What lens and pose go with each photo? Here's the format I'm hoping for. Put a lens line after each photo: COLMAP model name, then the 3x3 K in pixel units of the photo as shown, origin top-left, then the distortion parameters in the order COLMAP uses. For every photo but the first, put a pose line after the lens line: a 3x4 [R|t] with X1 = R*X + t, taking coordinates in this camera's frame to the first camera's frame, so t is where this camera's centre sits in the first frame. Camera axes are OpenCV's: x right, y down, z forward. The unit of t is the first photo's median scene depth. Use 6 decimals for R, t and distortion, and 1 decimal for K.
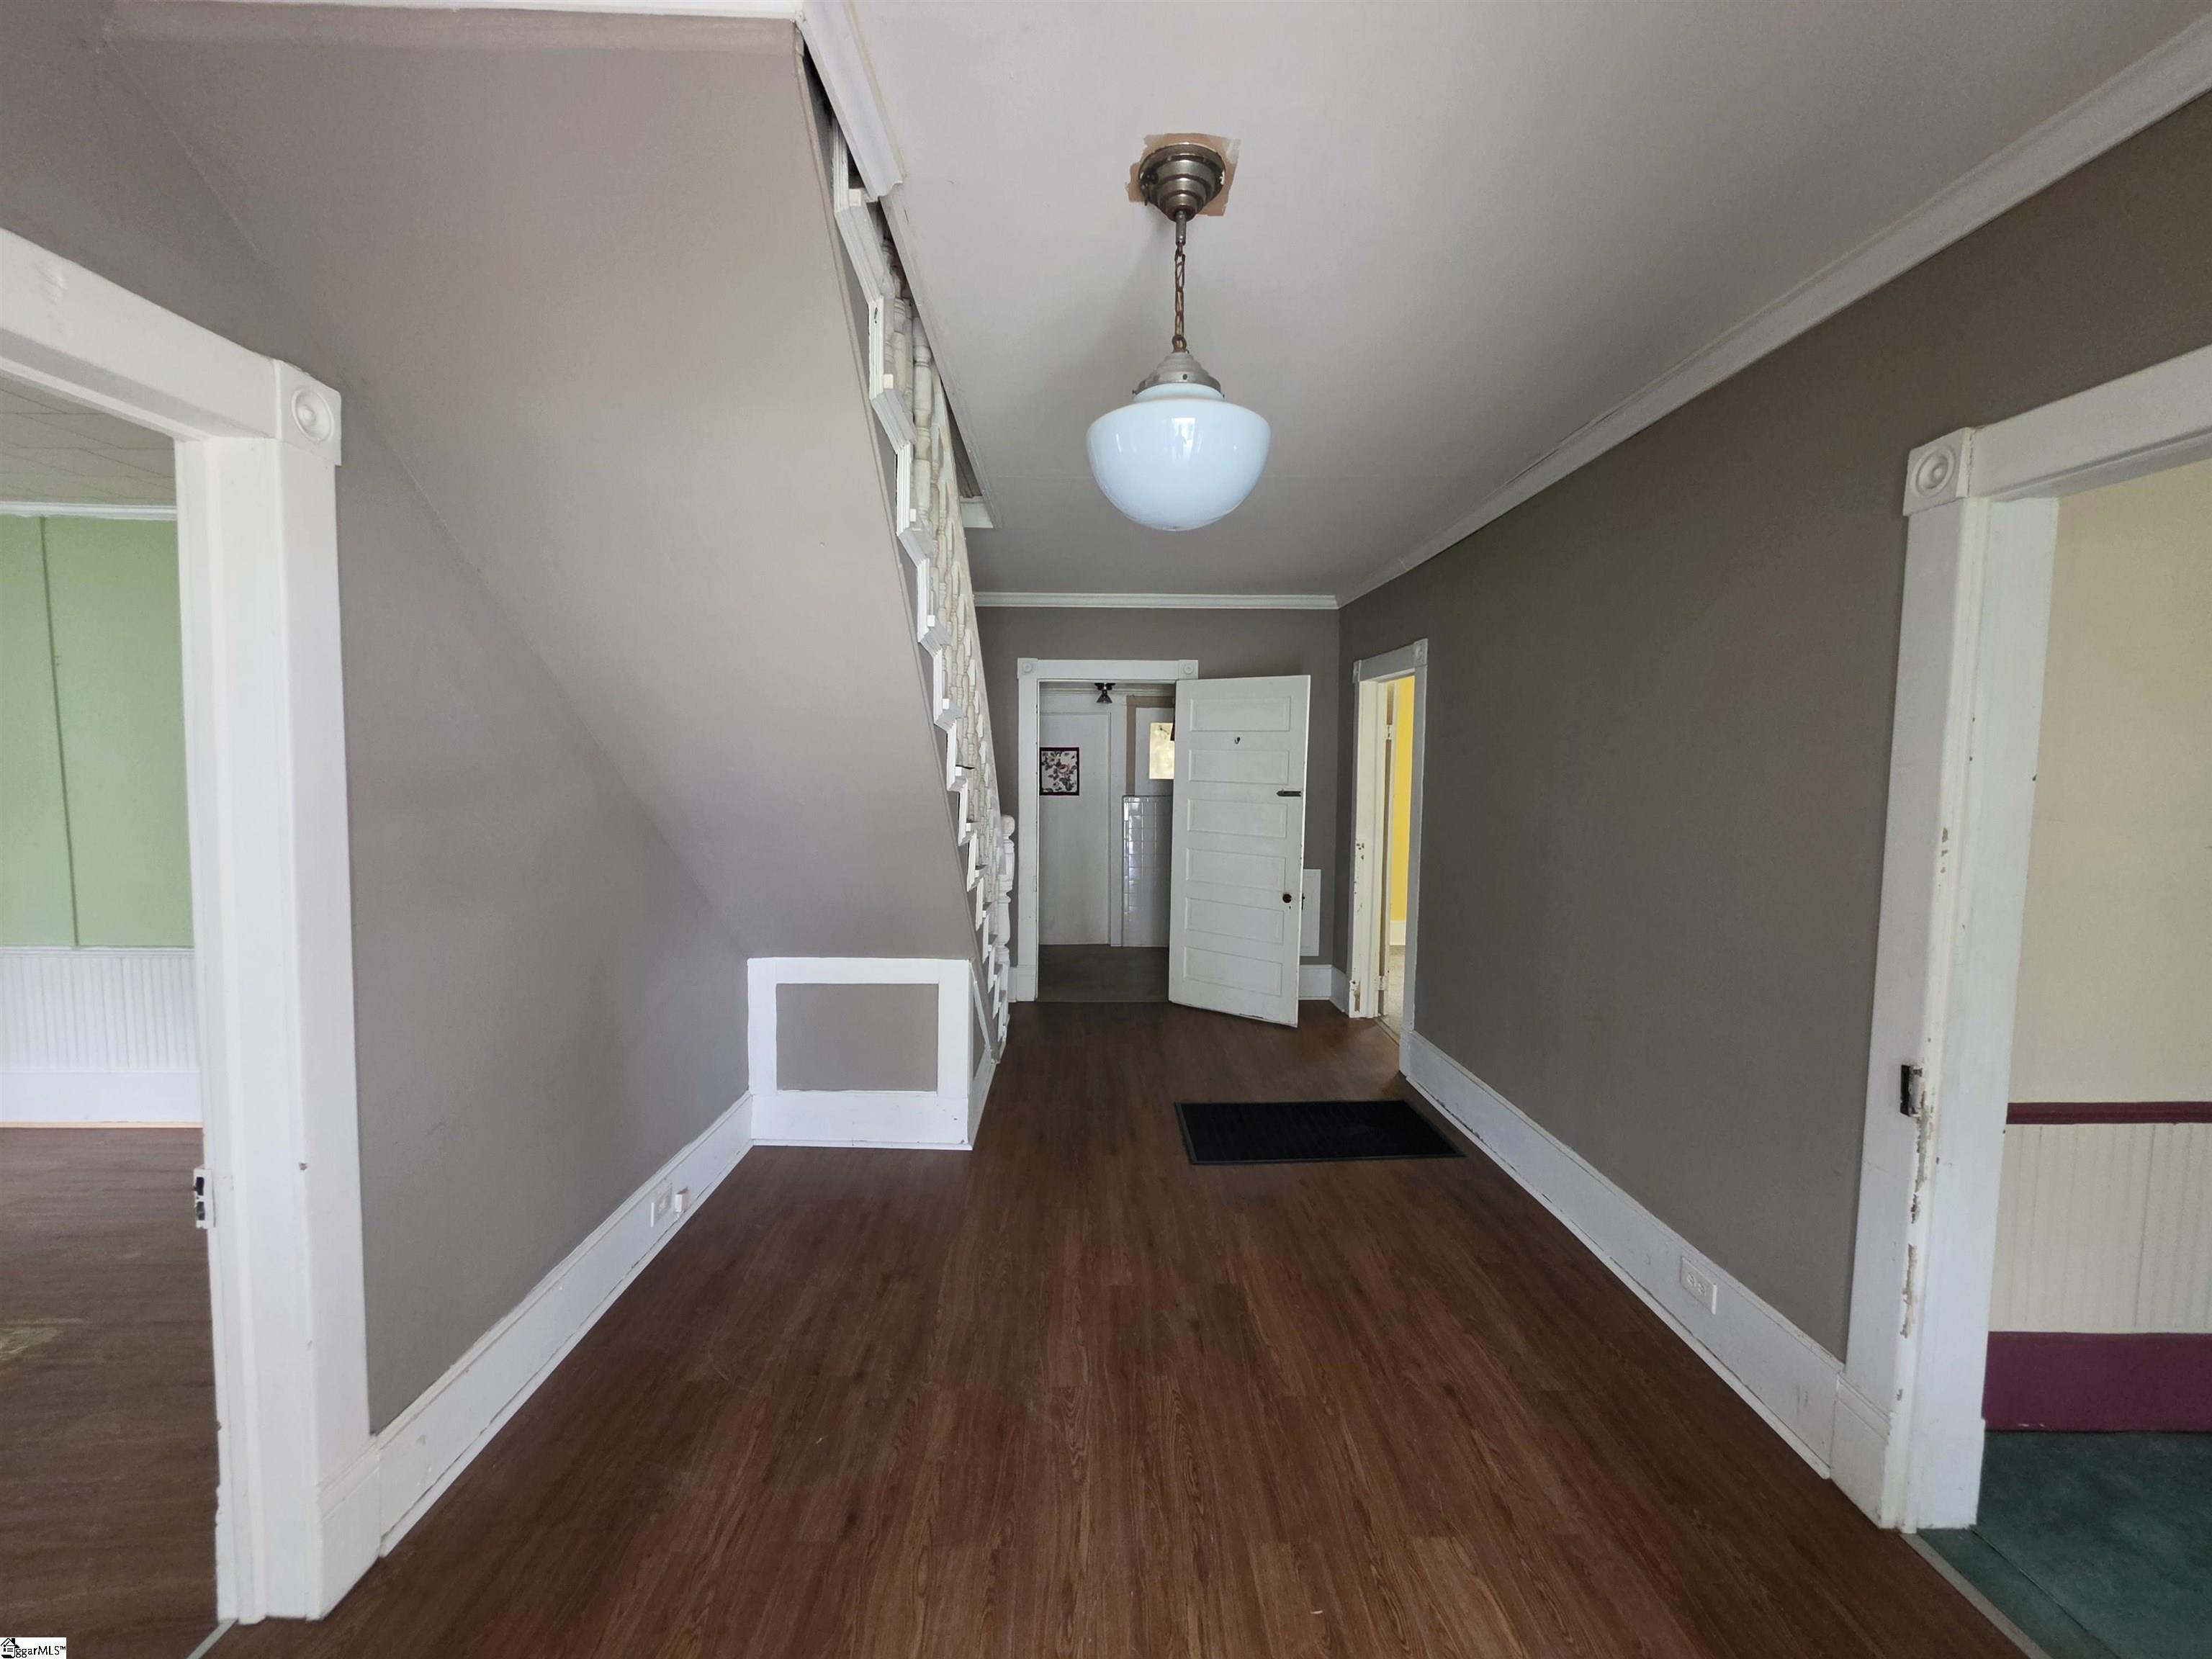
lens RADIAL K [[889.4, 0, 1111.5], [0, 889.4, 828.0], [0, 0, 1]] dist [0.000833, 0.000144]
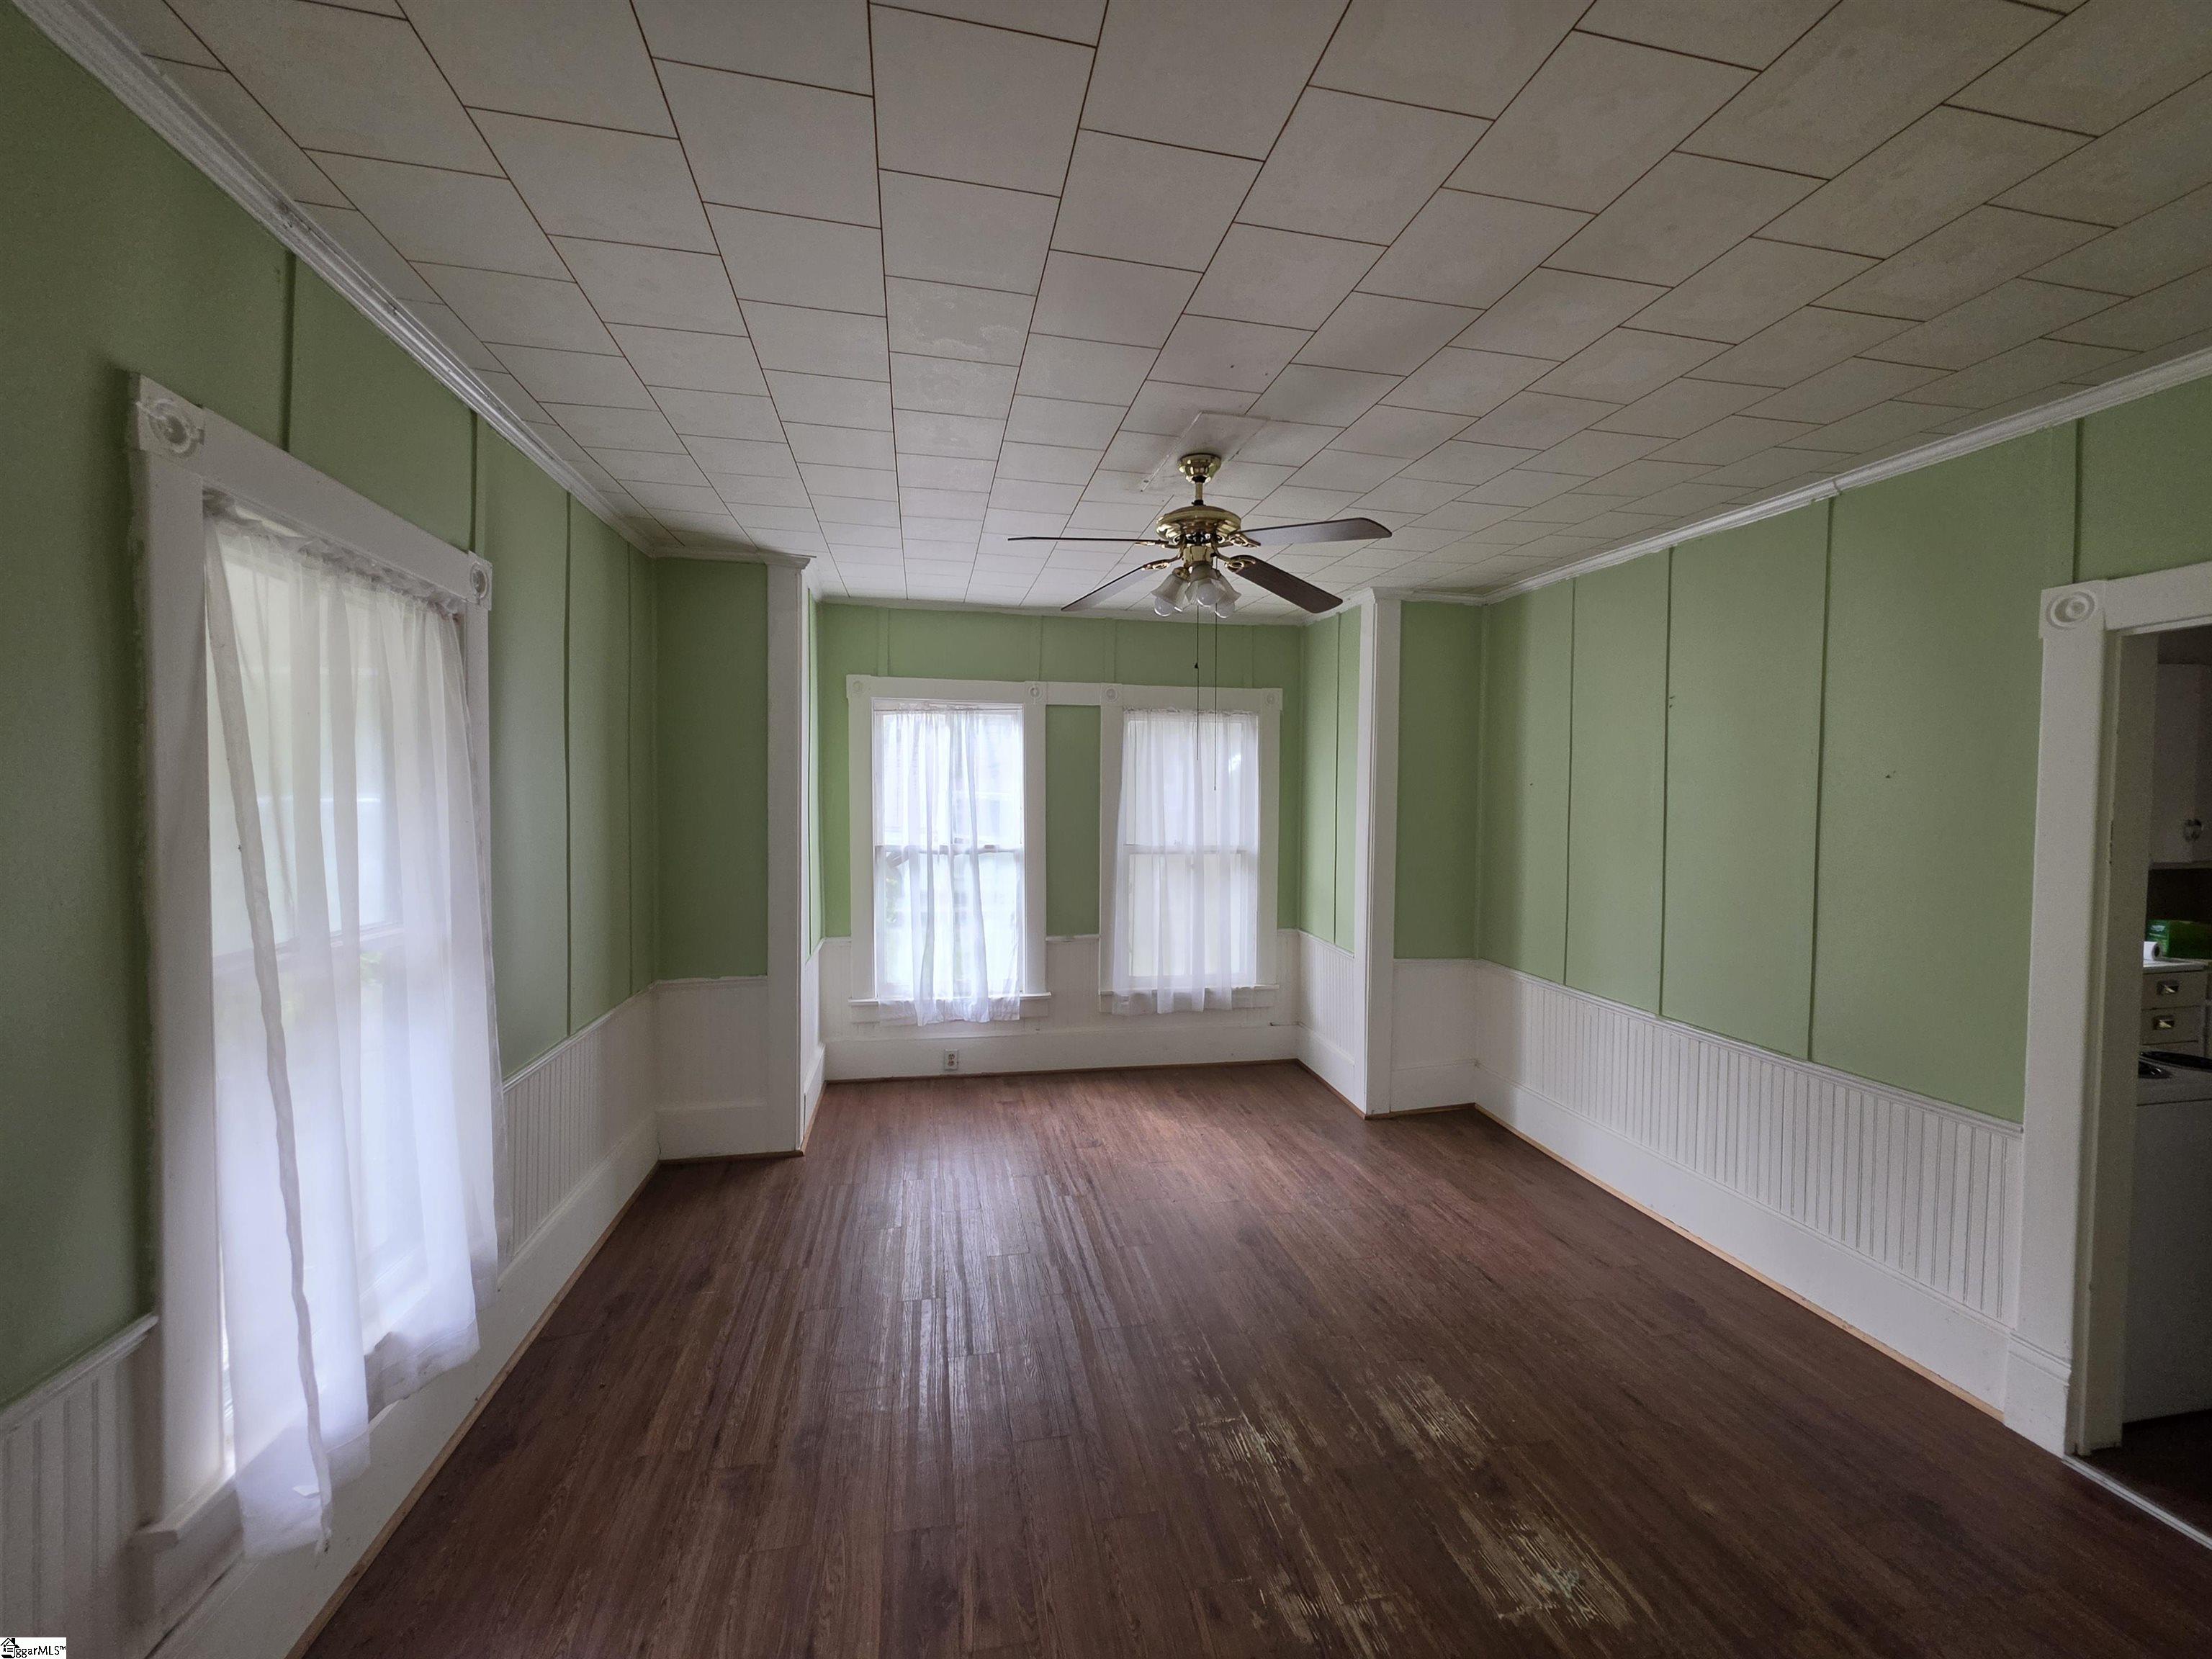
lens RADIAL K [[889.4, 0, 1112.3], [0, 889.4, 836.6], [0, 0, 1]] dist [0.000833, 0.000144]
pose [[0.176328, 0.021611, -0.984094, -0.383996], [-0.074631, 0.997175, 0.008526, -0.015741], [0.981498, 0.071941, 0.177443, 0.287290]]
